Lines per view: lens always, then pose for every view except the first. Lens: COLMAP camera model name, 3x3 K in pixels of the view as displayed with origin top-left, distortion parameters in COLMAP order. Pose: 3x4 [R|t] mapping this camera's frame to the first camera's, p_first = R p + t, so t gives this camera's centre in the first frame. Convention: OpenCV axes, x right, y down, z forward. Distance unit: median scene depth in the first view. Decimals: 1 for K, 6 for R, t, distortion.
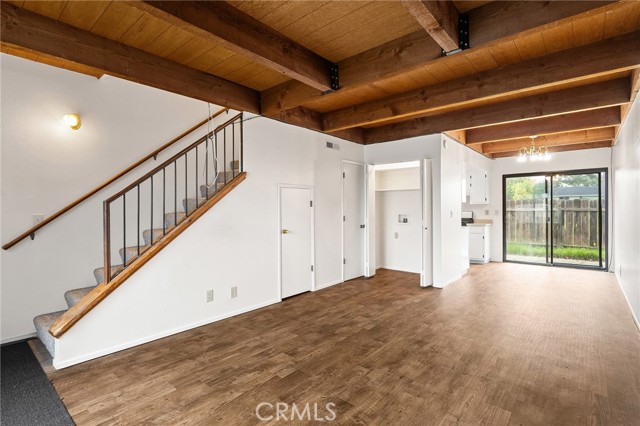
lens RADIAL K [[312.7, 0, 318.8], [0, 312.7, 208.9], [0, 0, 1]] dist [-0.002369, 0.000328]
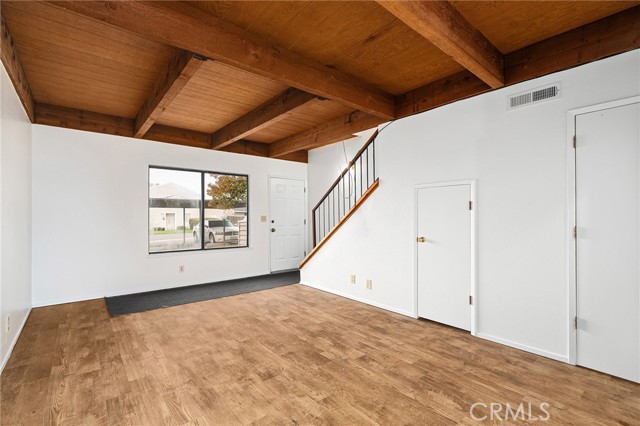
lens RADIAL K [[291.0, 0, 320.0], [0, 291.0, 213.0], [0, 0, 1]] dist [-0.000995, -0.000116]
pose [[-0.163609, -0.002774, -0.986521, 0.788622], [0.004469, 0.999984, -0.003553, 0.001681], [0.986515, -0.004990, -0.163594, 0.939506]]
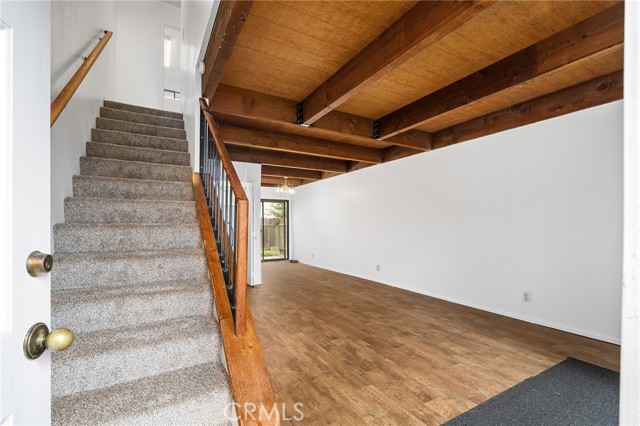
lens RADIAL K [[291.0, 0, 320.0], [0, 291.0, 213.0], [0, 0, 1]] dist [-0.000995, -0.000116]
pose [[0.335137, 0.043929, 0.941145, -0.830809], [-0.004401, 0.998975, -0.045062, 0.018125], [-0.942159, 0.010960, 0.334986, 0.461308]]
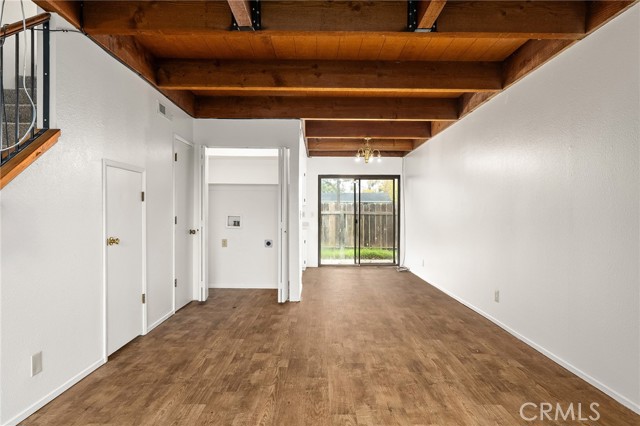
lens RADIAL K [[384.5, 0, 320.0], [0, 384.5, 213.0], [0, 0, 1]] dist [0.001720, 0.001163]
pose [[0.754451, 0.010624, 0.656271, -0.317896], [-0.010689, 0.999935, -0.003899, 0.019929], [-0.656270, -0.004073, 0.754515, 0.217963]]
